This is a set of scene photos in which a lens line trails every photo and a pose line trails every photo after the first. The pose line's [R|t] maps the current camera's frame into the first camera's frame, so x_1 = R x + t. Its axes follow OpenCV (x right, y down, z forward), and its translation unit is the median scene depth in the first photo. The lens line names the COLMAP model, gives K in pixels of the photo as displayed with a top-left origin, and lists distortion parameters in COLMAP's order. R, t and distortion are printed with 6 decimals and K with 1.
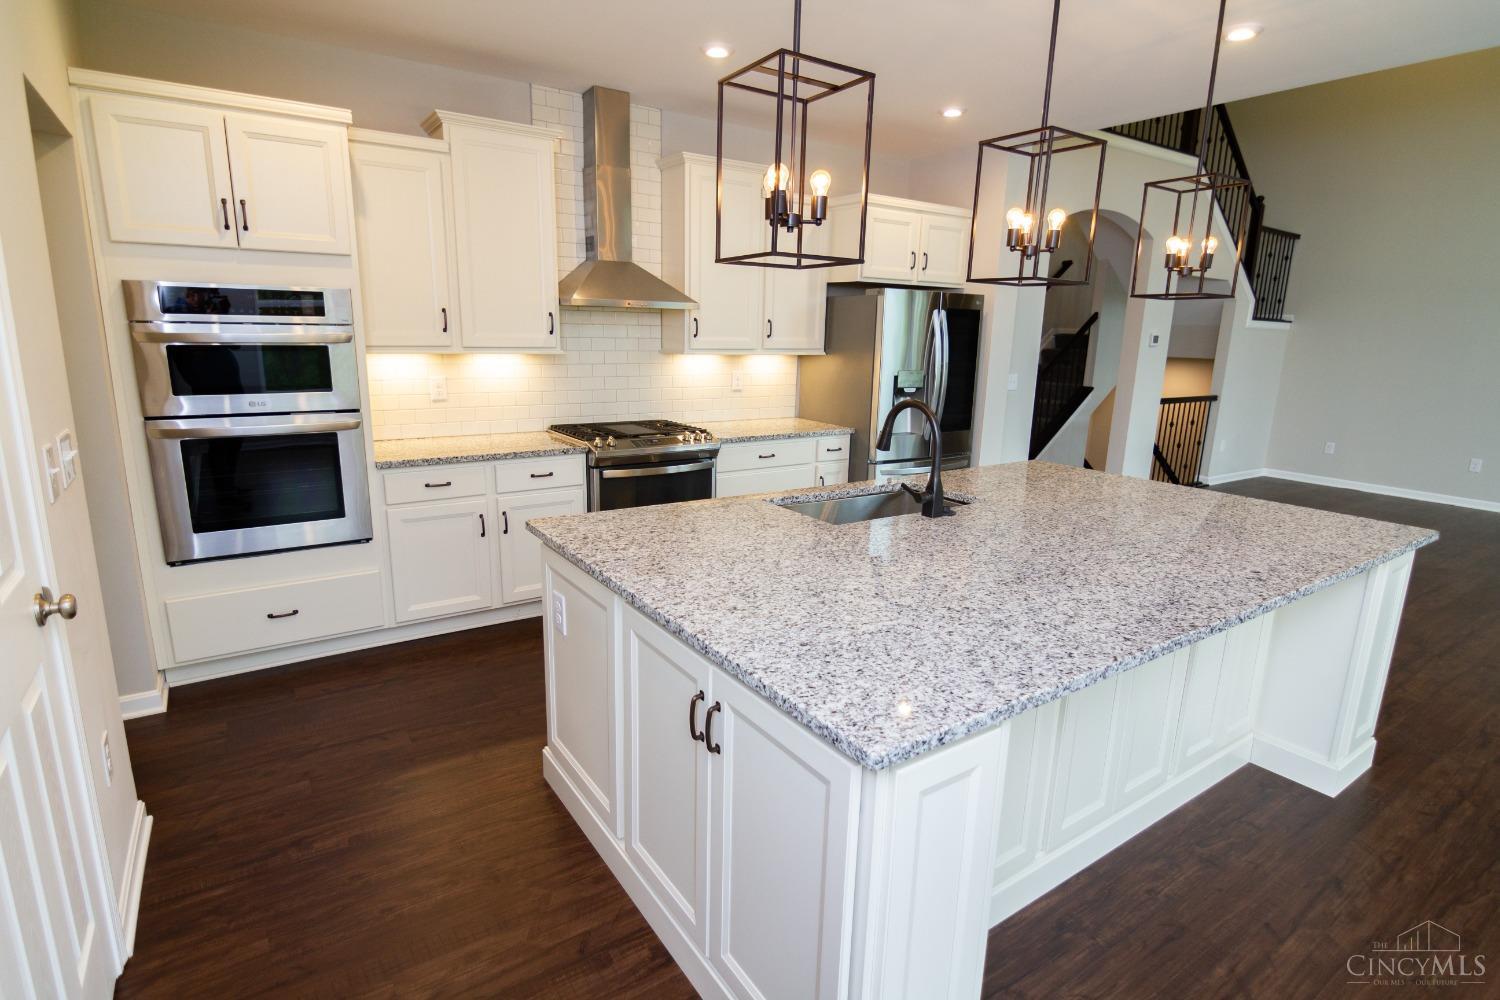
lens RADIAL K [[760.6, 0, 753.9], [0, 760.6, 503.9], [0, 0, 1]] dist [0.003459, -0.003473]
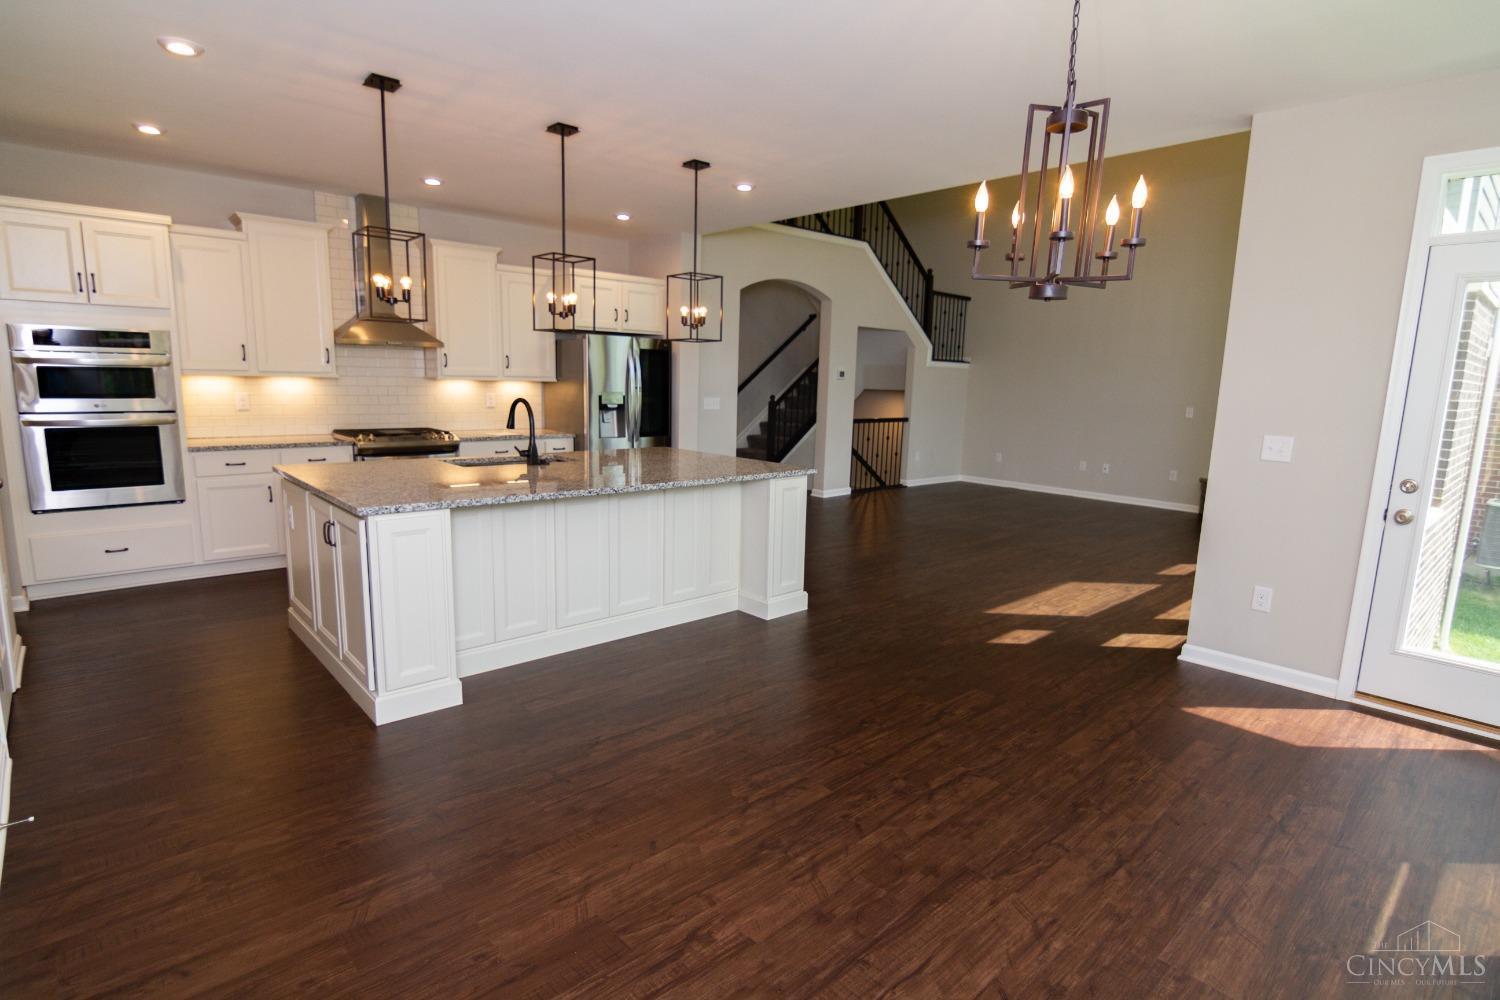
lens RADIAL K [[760.6, 0, 746.2], [0, 760.6, 505.3], [0, 0, 1]] dist [0.003459, -0.003473]
pose [[0.991243, -0.018143, 0.130799, 0.351490], [0.025069, 0.998359, -0.051496, 0.149219], [-0.129650, 0.054324, 0.990071, -0.547737]]
